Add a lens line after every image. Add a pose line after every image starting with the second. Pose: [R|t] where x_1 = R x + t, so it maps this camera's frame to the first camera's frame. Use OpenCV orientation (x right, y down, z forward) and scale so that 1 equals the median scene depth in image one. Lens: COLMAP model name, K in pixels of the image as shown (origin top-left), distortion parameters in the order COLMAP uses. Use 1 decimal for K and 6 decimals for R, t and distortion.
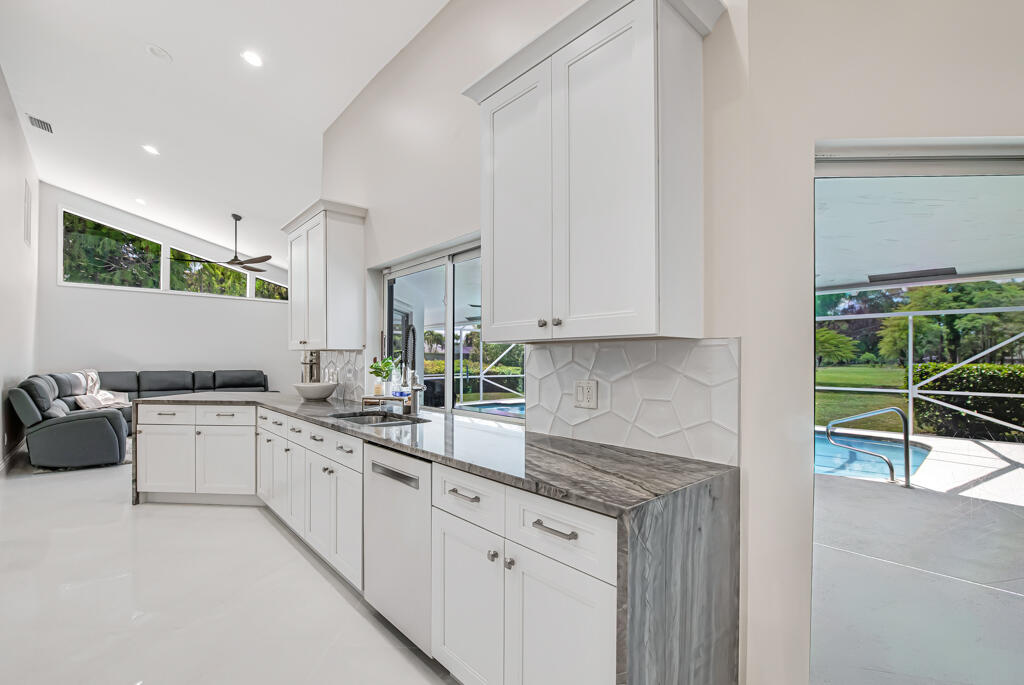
lens RADIAL K [[460.9, 0, 476.9], [0, 460.9, 362.2], [0, 0, 1]] dist [-0.000085, -0.000844]
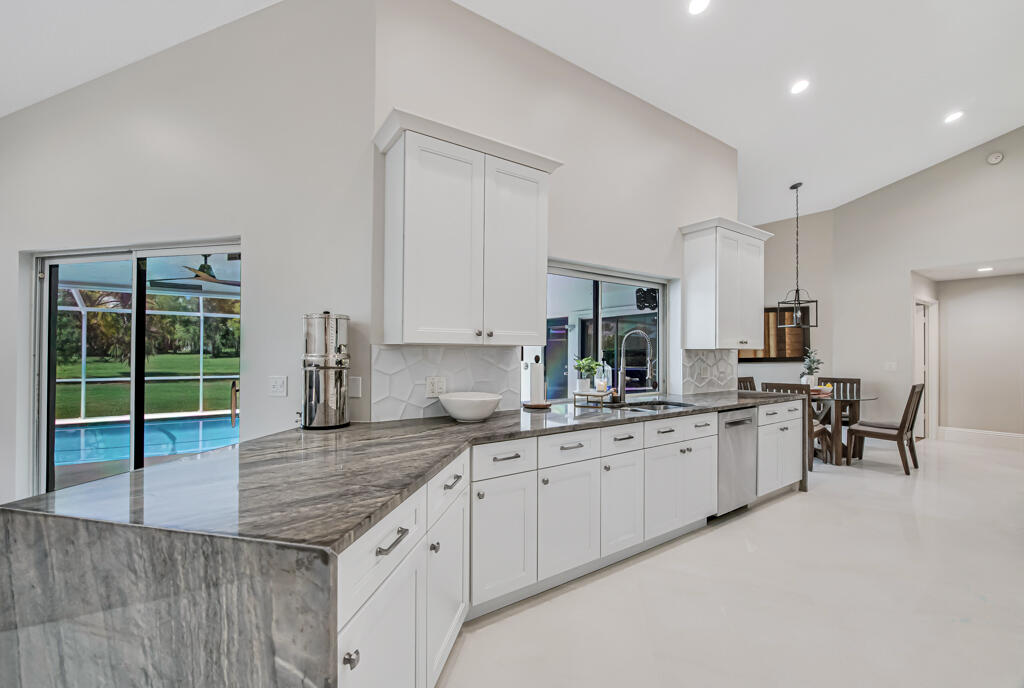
lens RADIAL K [[421.1, 0, 505.4], [0, 421.1, 342.6], [0, 0, 1]] dist [-0.024016, 0.001612]
pose [[0.117375, 0.023799, 0.992802, -0.783523], [0.001349, 0.999708, -0.024124, -0.012980], [-0.993087, 0.004170, 0.117308, 0.755215]]
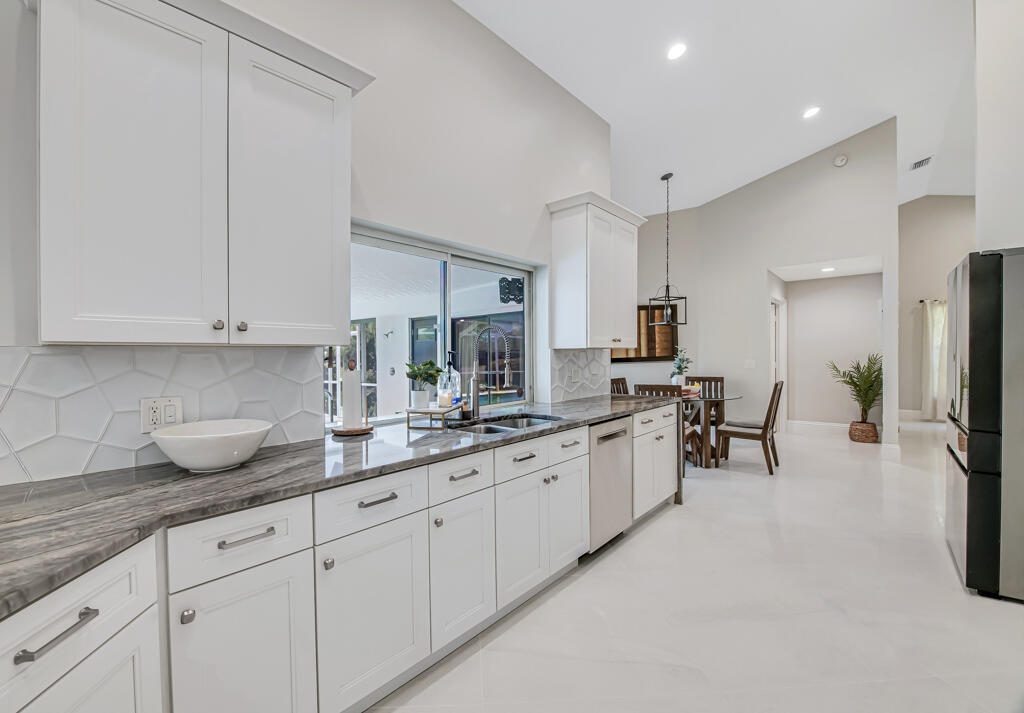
lens RADIAL K [[425.7, 0, 495.2], [0, 425.7, 354.4], [0, 0, 1]] dist [-0.003584, -0.001151]
pose [[-0.124988, 0.003396, 0.992152, -0.603963], [0.017887, 0.999839, -0.001169, -0.011203], [-0.991997, 0.017600, -0.125029, 0.682434]]
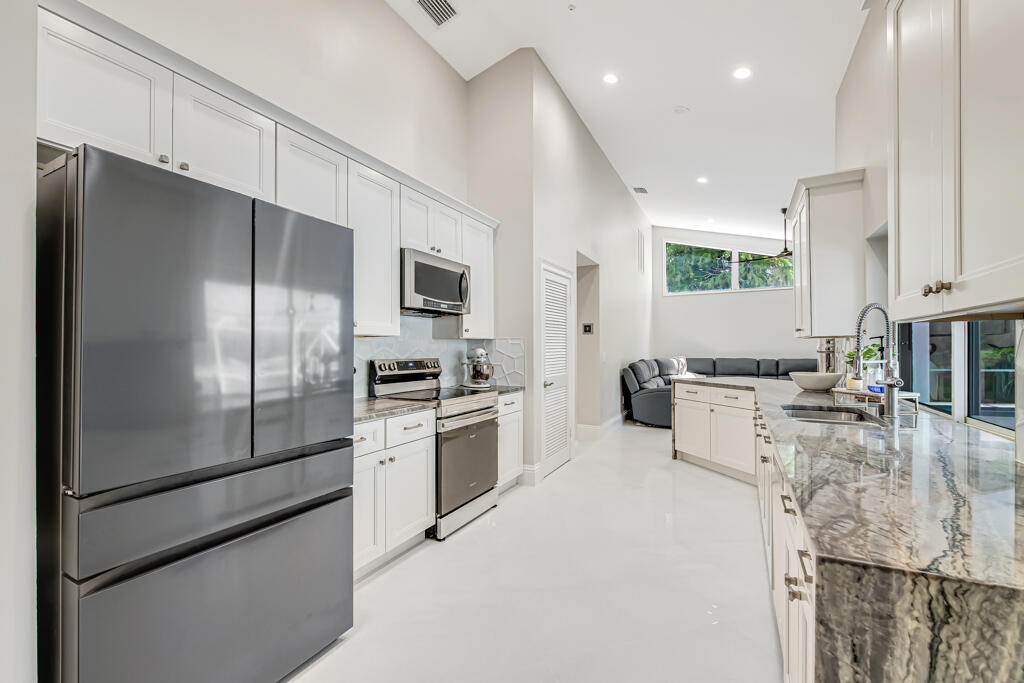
lens RADIAL K [[435.6, 0, 505.1], [0, 435.6, 347.0], [0, 0, 1]] dist [-0.019947, 0.000071]
pose [[0.369800, -0.008559, -0.929072, 0.228945], [-0.000678, 0.999955, -0.009482, 0.001838], [0.929111, 0.004137, 0.369778, 0.093697]]
